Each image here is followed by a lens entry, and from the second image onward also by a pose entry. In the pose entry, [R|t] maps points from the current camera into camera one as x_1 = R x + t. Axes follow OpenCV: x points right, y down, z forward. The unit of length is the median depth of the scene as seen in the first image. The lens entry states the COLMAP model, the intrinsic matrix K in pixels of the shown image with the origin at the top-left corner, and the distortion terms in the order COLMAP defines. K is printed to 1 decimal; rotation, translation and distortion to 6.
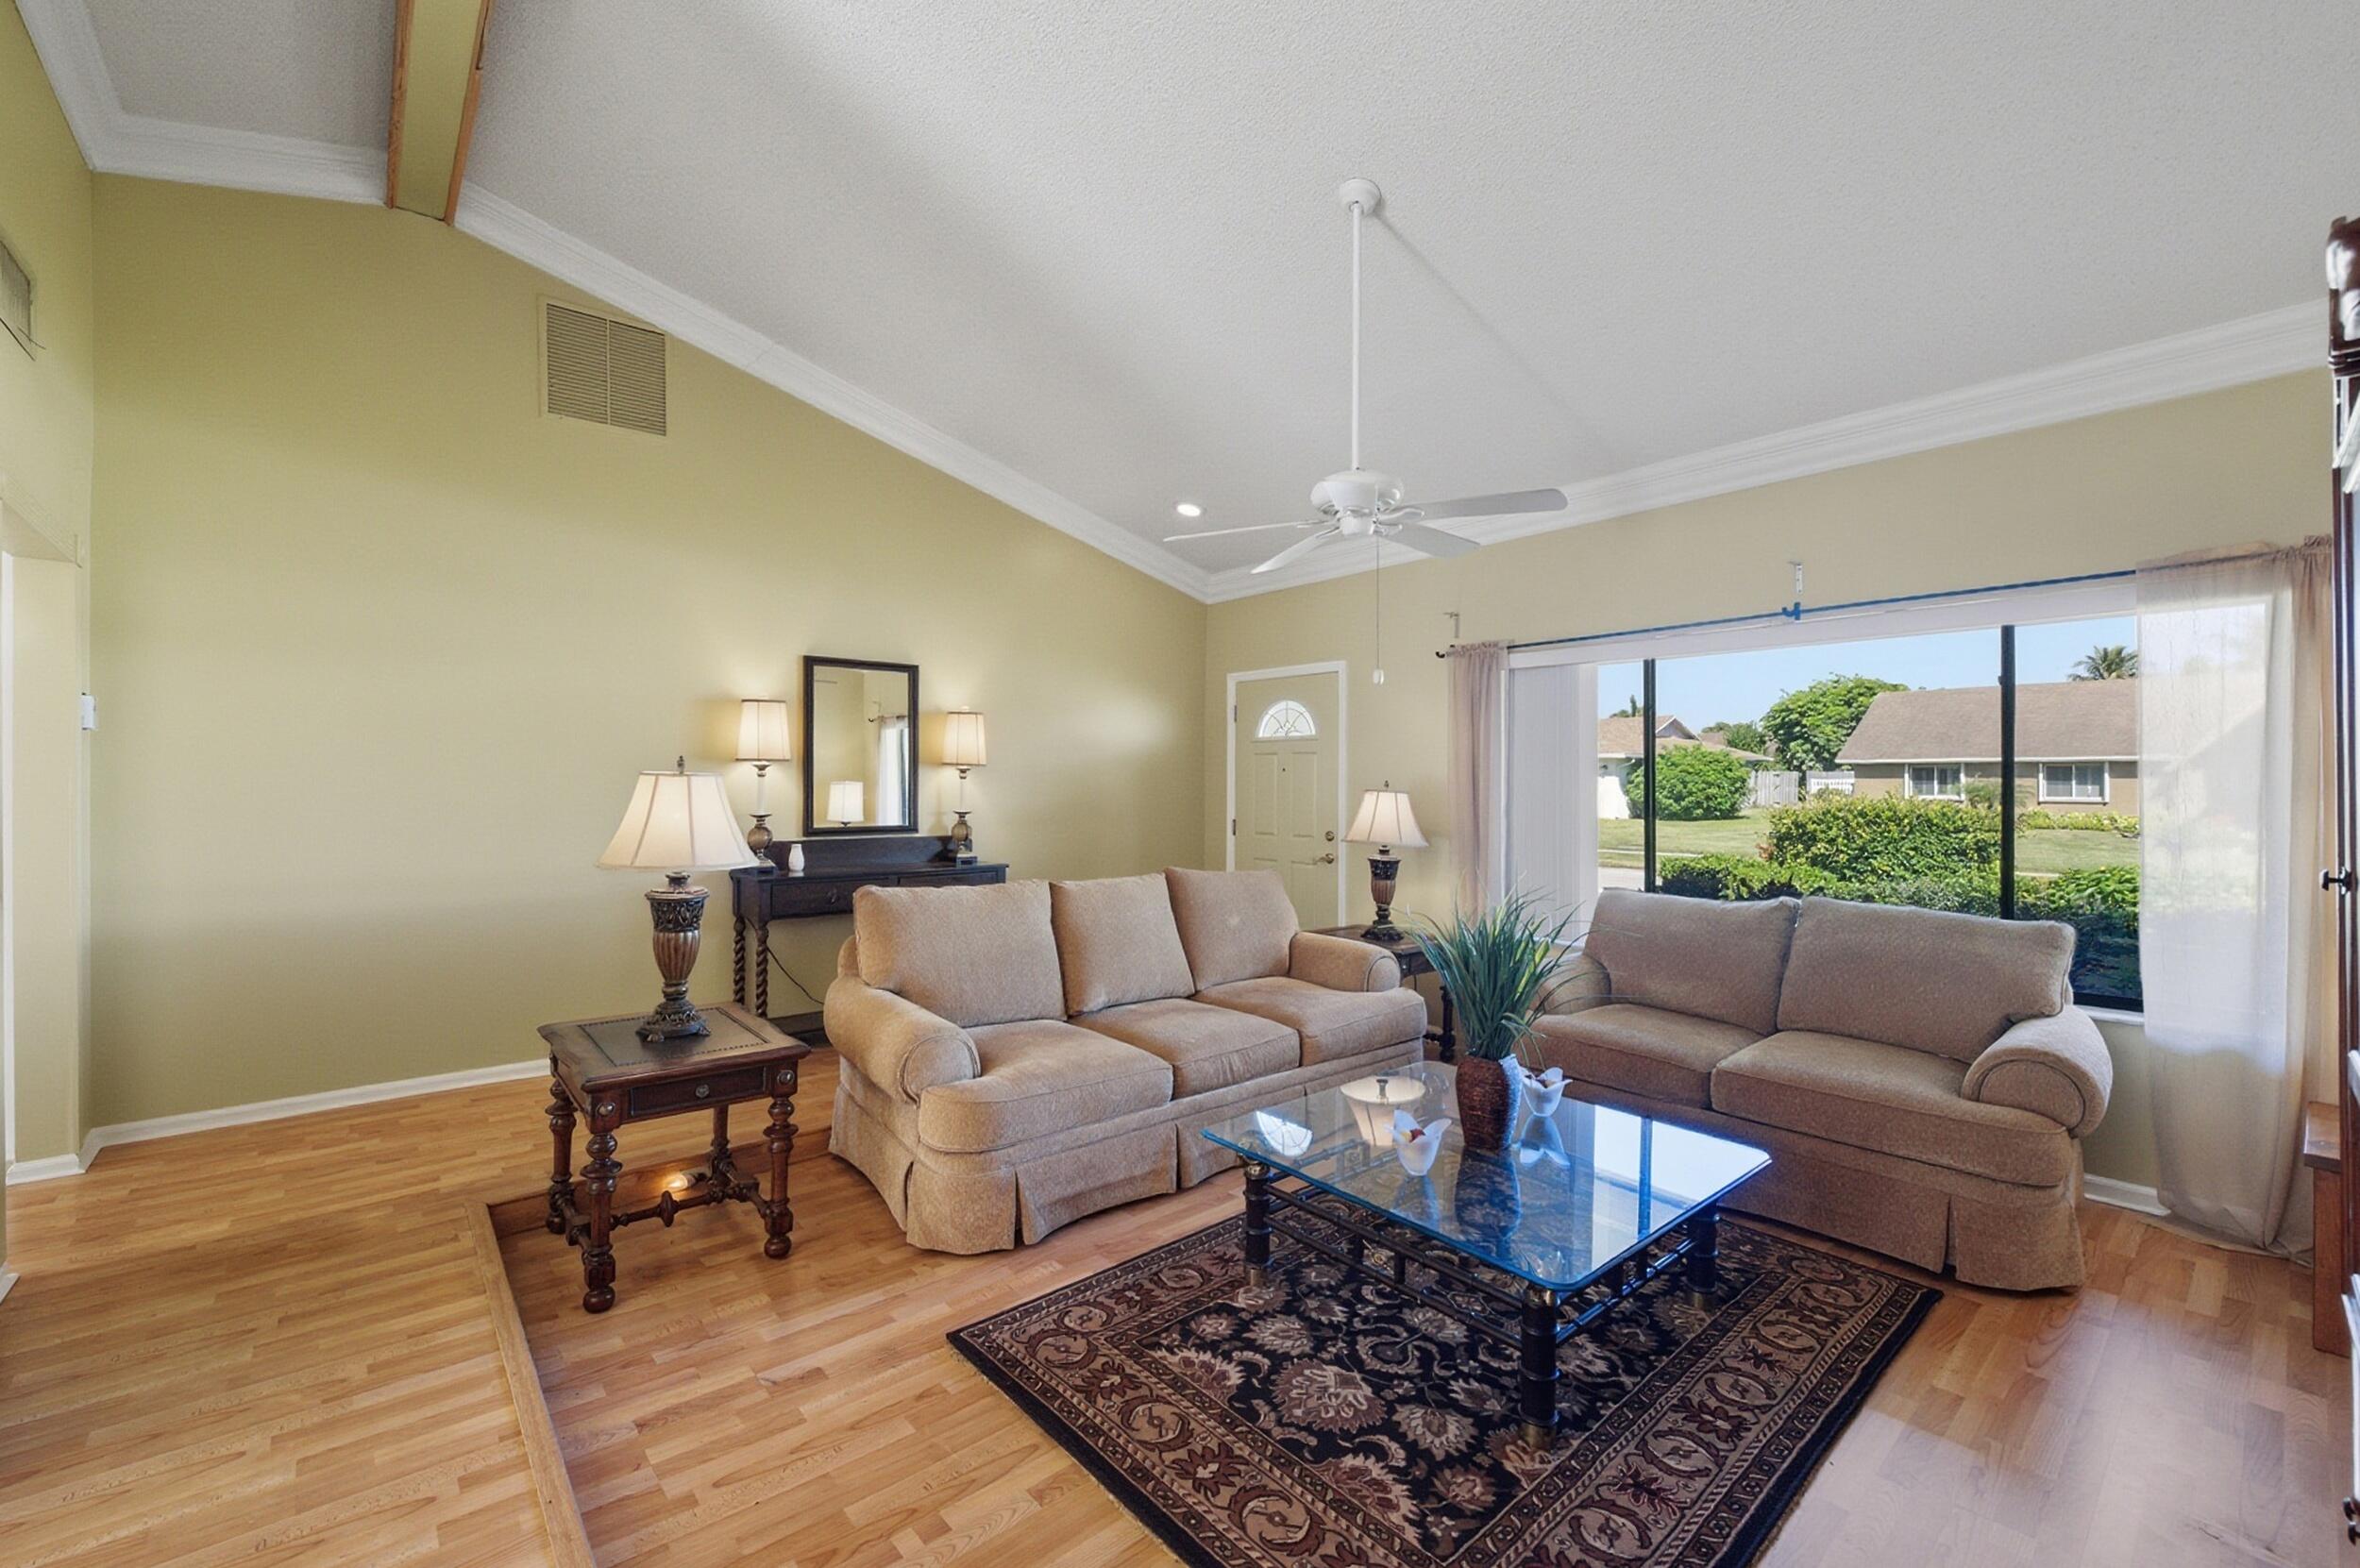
lens RADIAL K [[971.0, 0, 1180.0], [0, 971.0, 784.0], [0, 0, 1]] dist [0.014646, 0.000196]
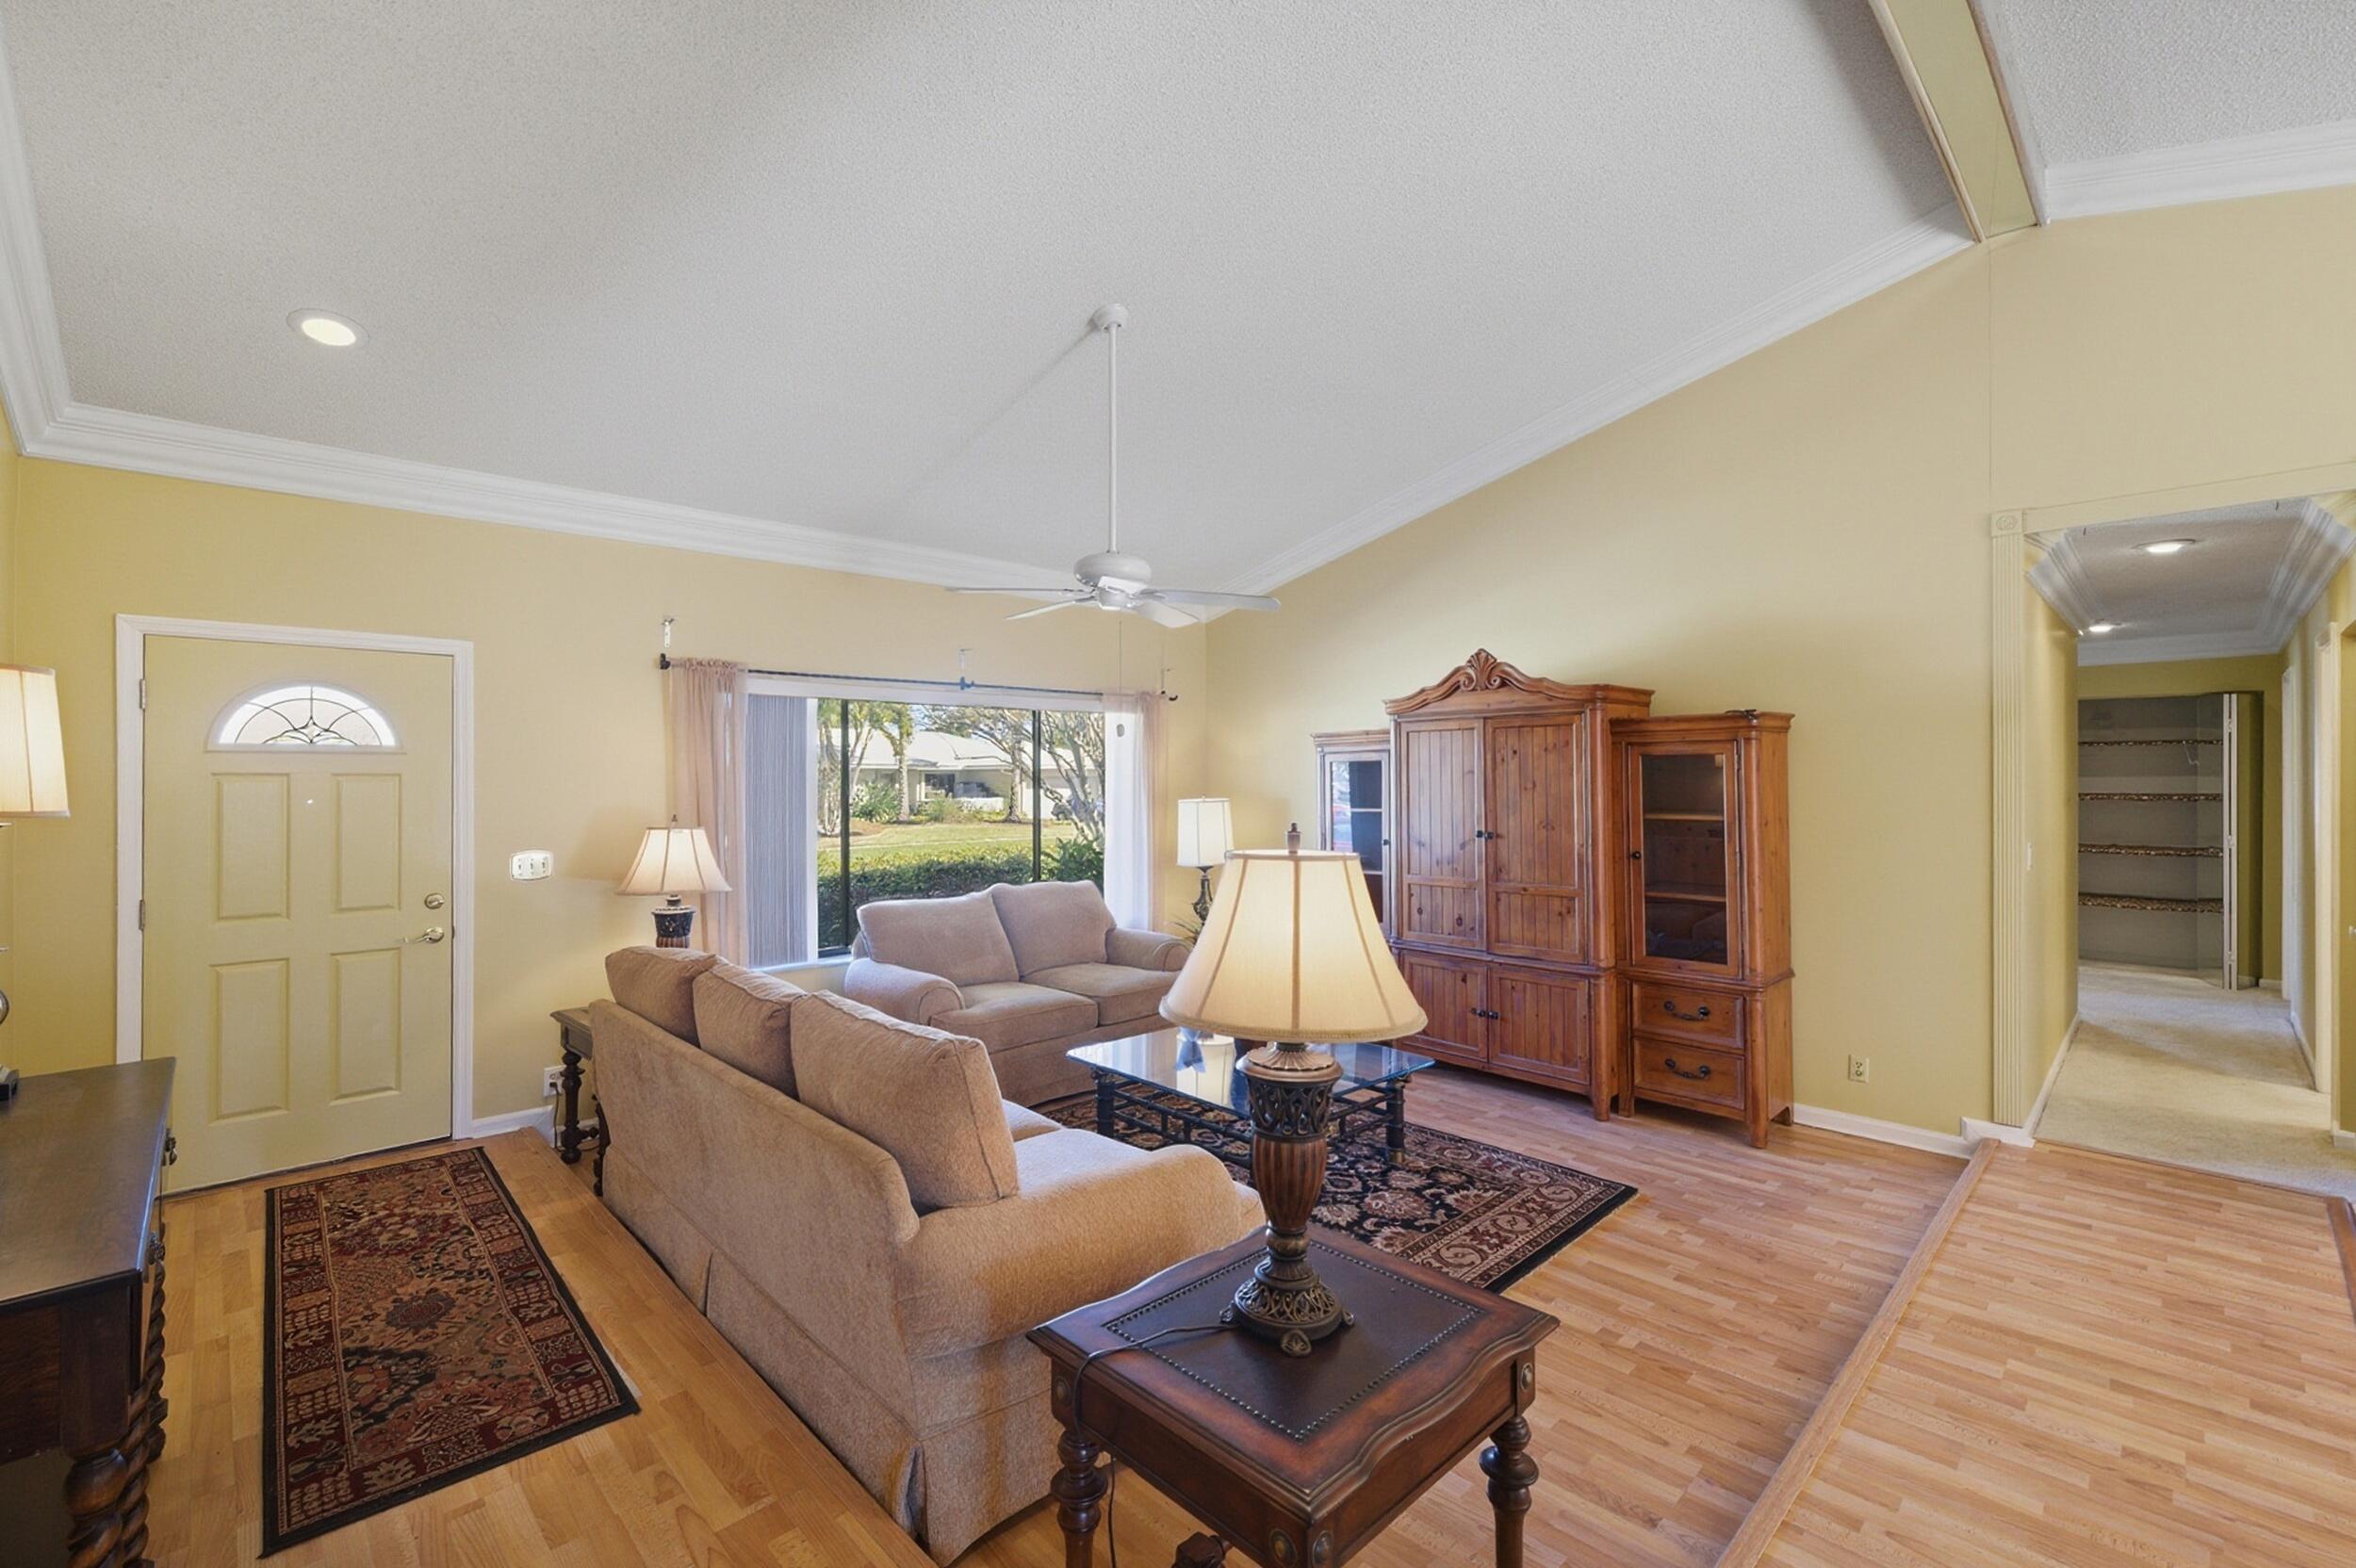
lens RADIAL K [[955.6, 0, 1146.9], [0, 955.6, 792.1], [0, 0, 1]] dist [0.002199, -0.000172]
pose [[-0.025406, -0.012417, 0.999600, -1.366434], [0.006921, 0.999897, 0.012597, -0.068506], [-0.999653, 0.007239, -0.025318, 1.413698]]
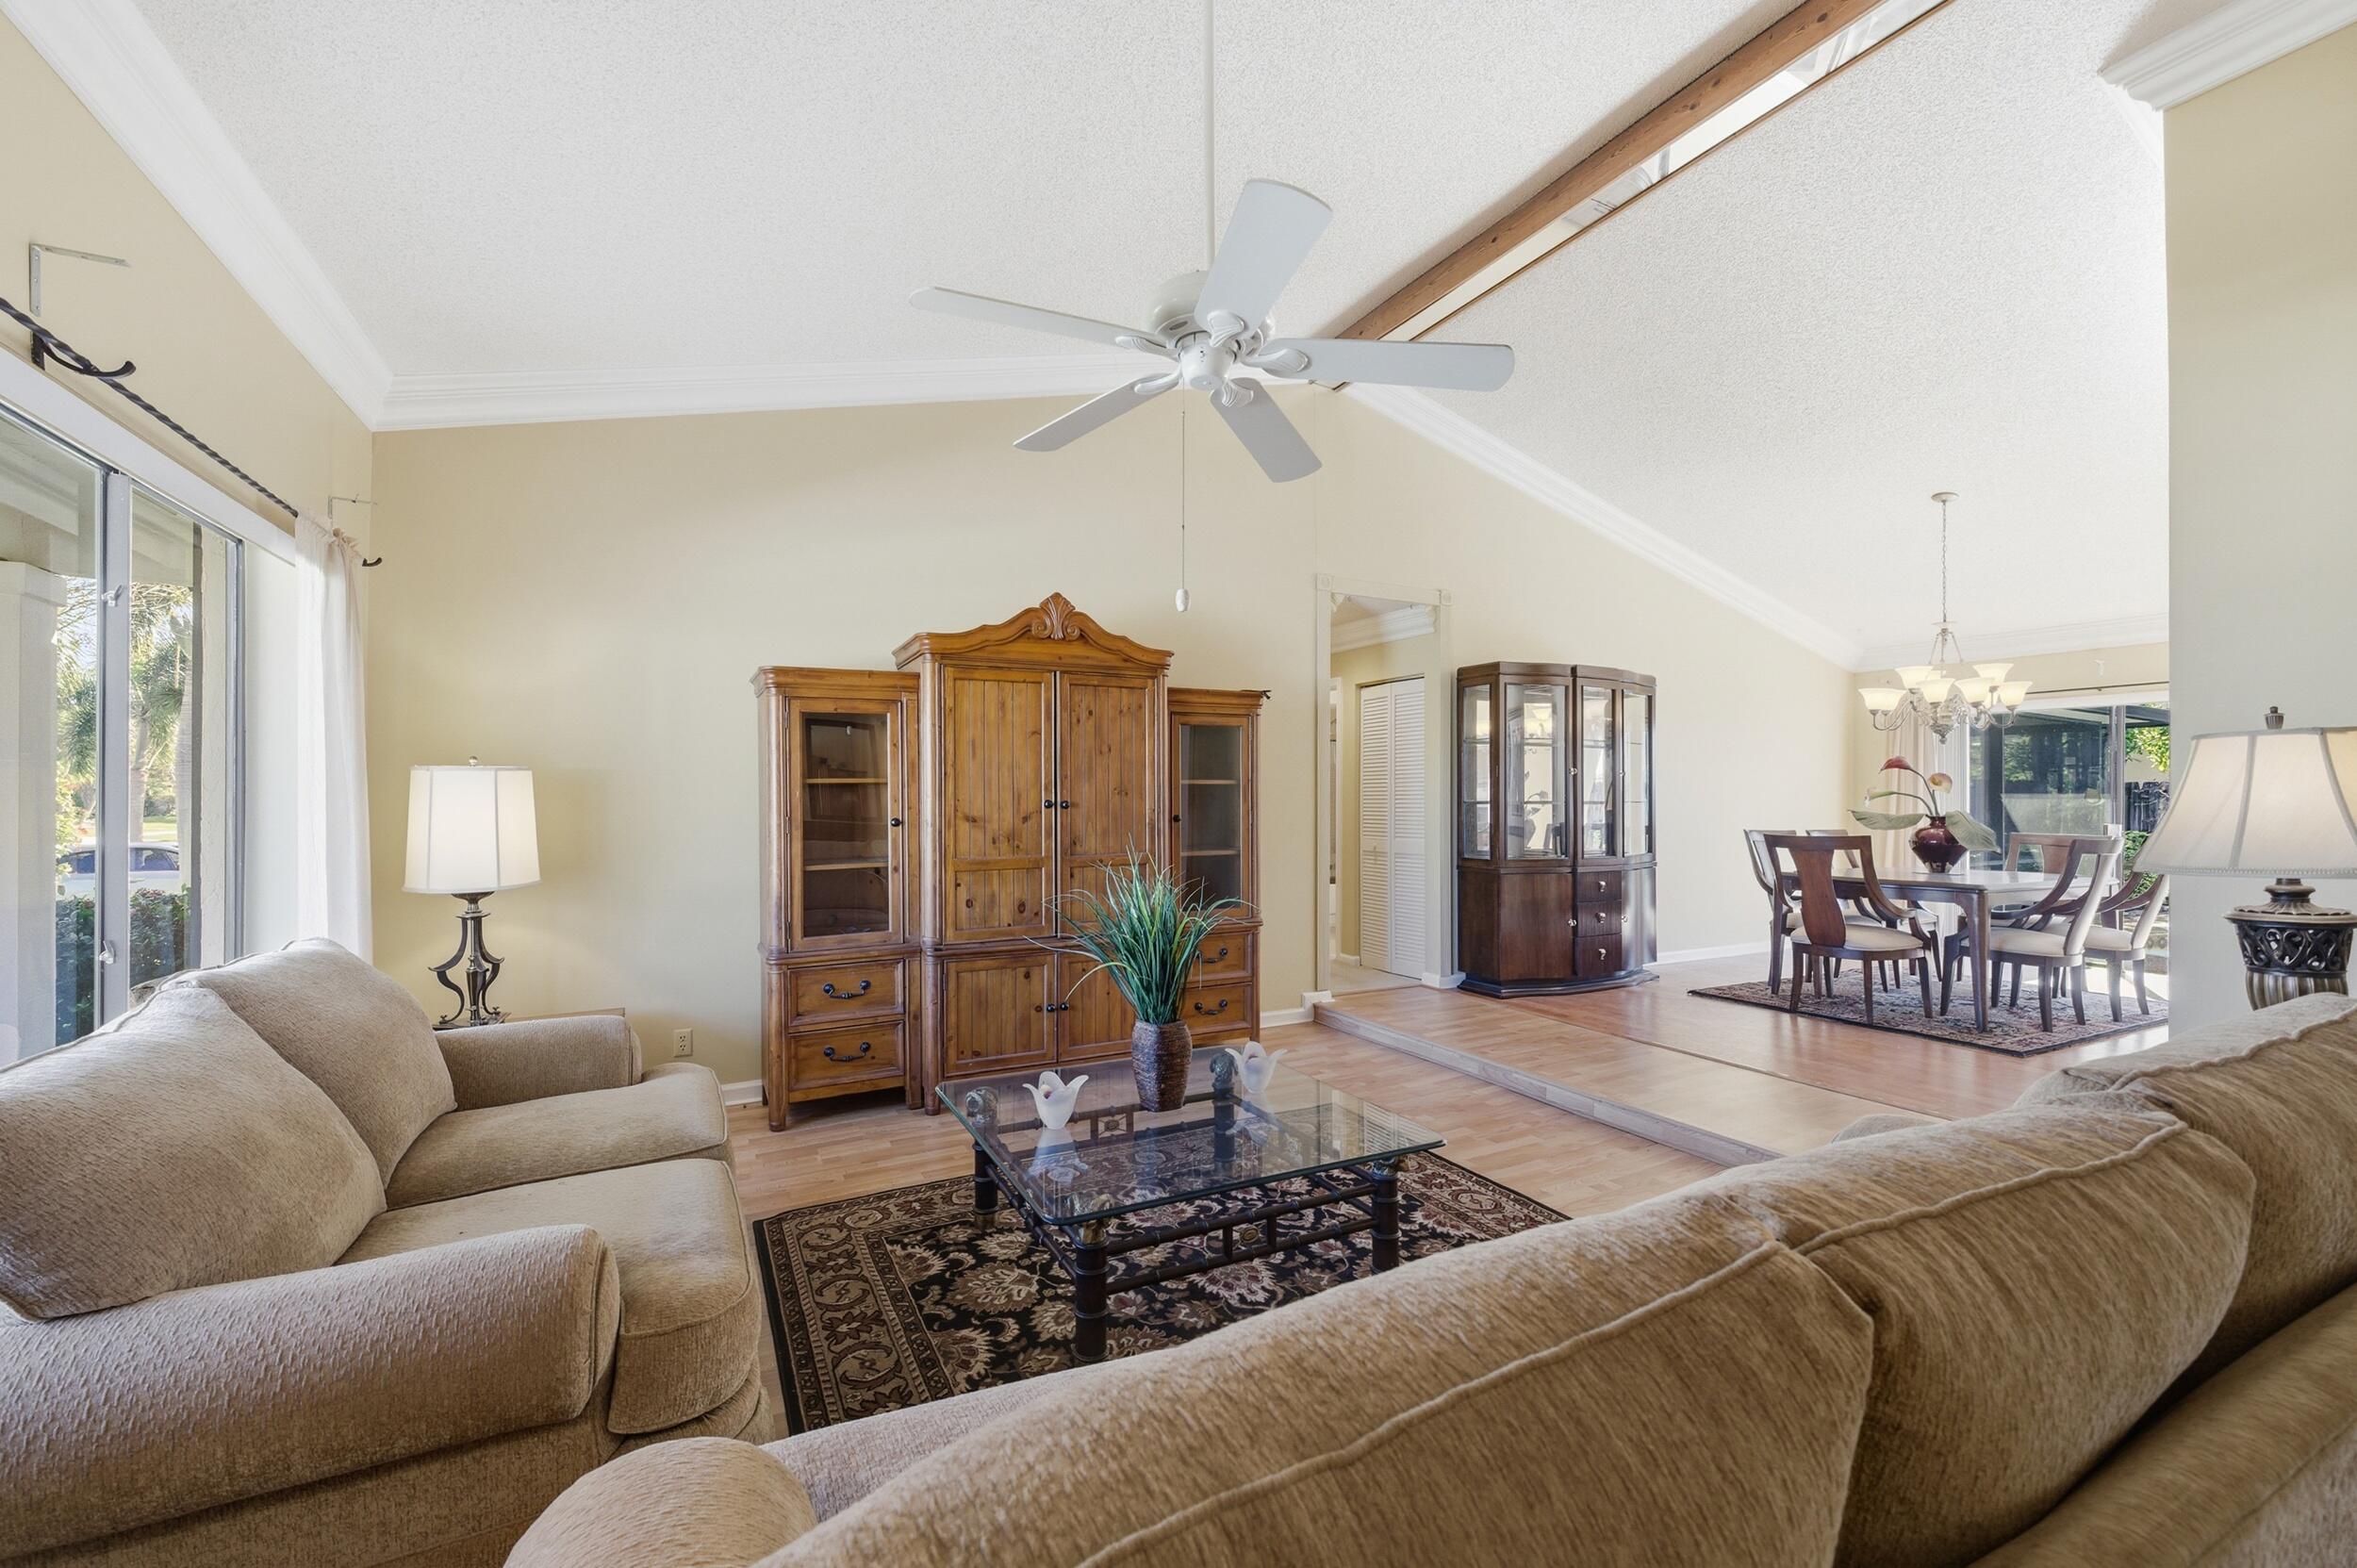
lens RADIAL K [[956.1, 0, 1147.4], [0, 956.1, 792.1], [0, 0, 1]] dist [0.002199, -0.000172]
pose [[-0.966460, -0.003790, 0.256790, 0.080251], [-0.002826, 0.999988, 0.004121, 0.026656], [-0.256803, 0.003257, -0.966458, 2.370311]]
